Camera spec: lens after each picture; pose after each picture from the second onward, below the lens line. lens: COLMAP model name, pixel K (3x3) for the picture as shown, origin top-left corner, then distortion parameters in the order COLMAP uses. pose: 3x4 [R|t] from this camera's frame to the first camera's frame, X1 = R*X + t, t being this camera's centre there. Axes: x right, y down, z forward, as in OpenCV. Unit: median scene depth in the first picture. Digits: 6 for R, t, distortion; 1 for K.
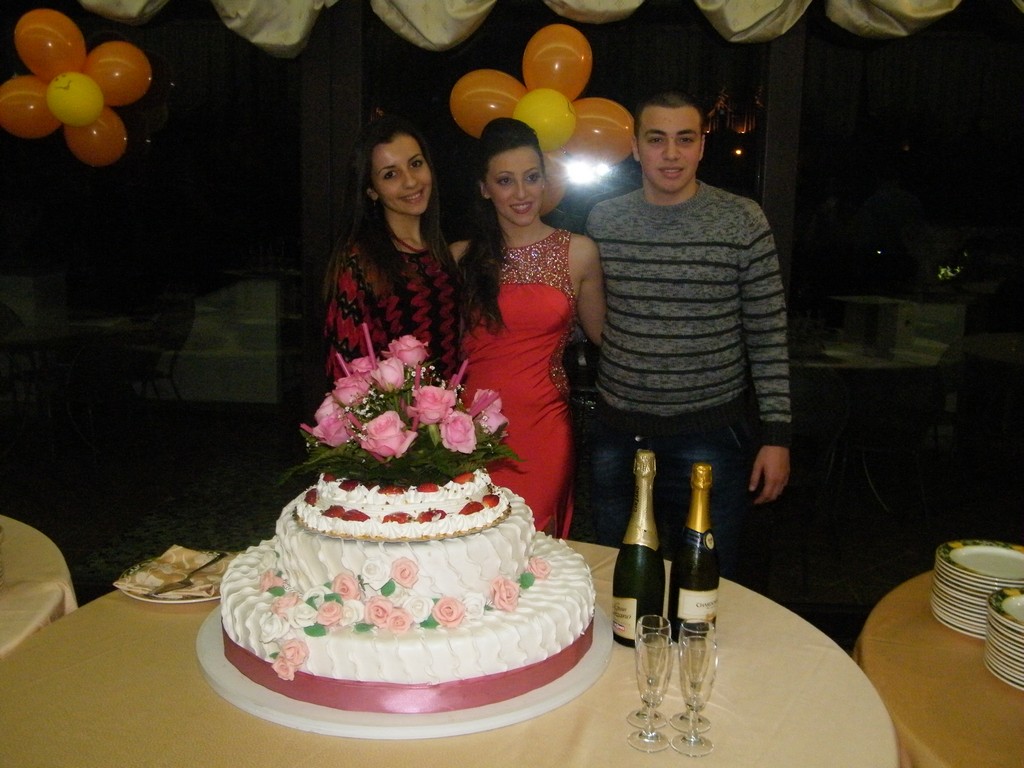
lens RADIAL K [[1041.0, 0, 505.8], [0, 1041.0, 385.4], [0, 0, 1]] dist [-0.041315, 0.000000]
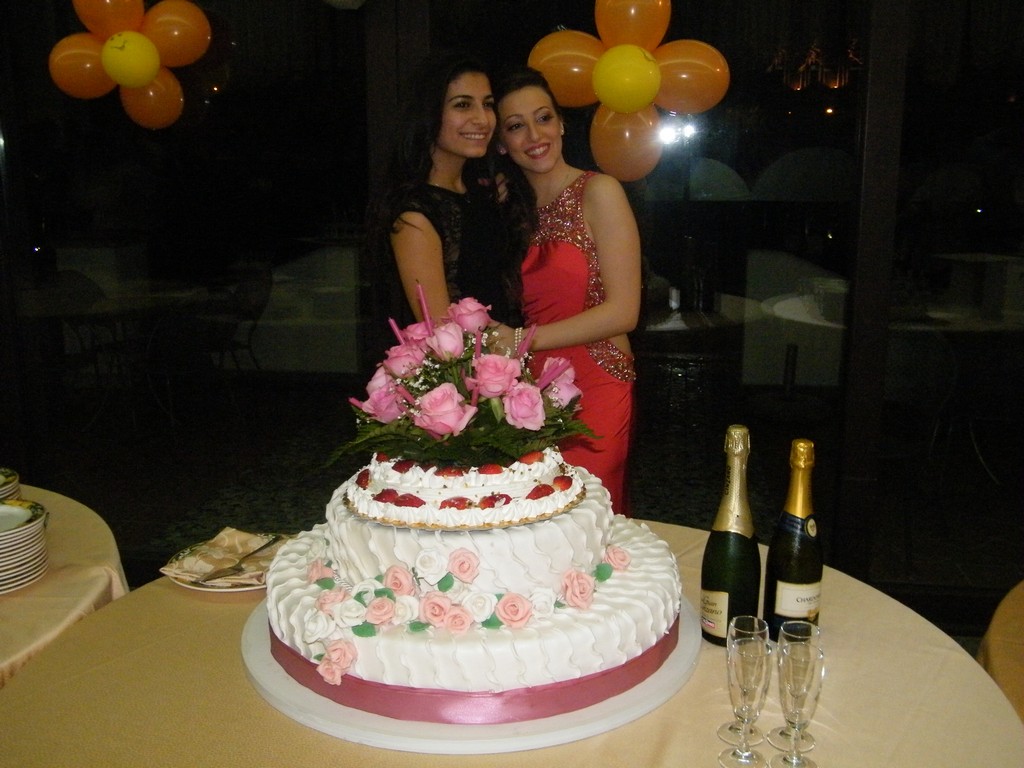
lens RADIAL K [[1041.0, 0, 510.3], [0, 1041.0, 383.3], [0, 0, 1]] dist [-0.041315, 0.000000]
pose [[0.996869, -0.007111, -0.078749, 0.011990], [0.009413, 0.999538, 0.028898, -0.000392], [0.078507, -0.029548, 0.996476, 0.113871]]
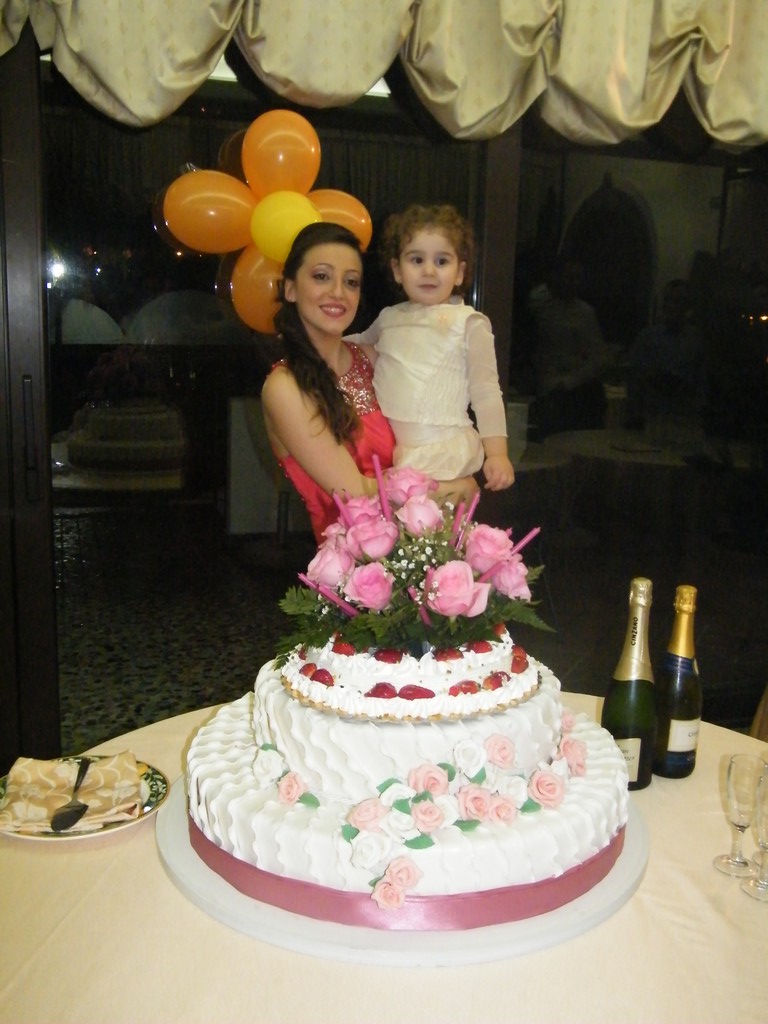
lens RADIAL K [[1060.4, 0, 383.1], [0, 1060.4, 523.9], [0, 0, 1]] dist [-0.020536, 0.000000]
pose [[0.916842, -0.072845, 0.392549, -0.462818], [0.061831, 0.997259, 0.040649, -0.040054], [-0.394434, -0.012997, 0.918833, 0.234192]]
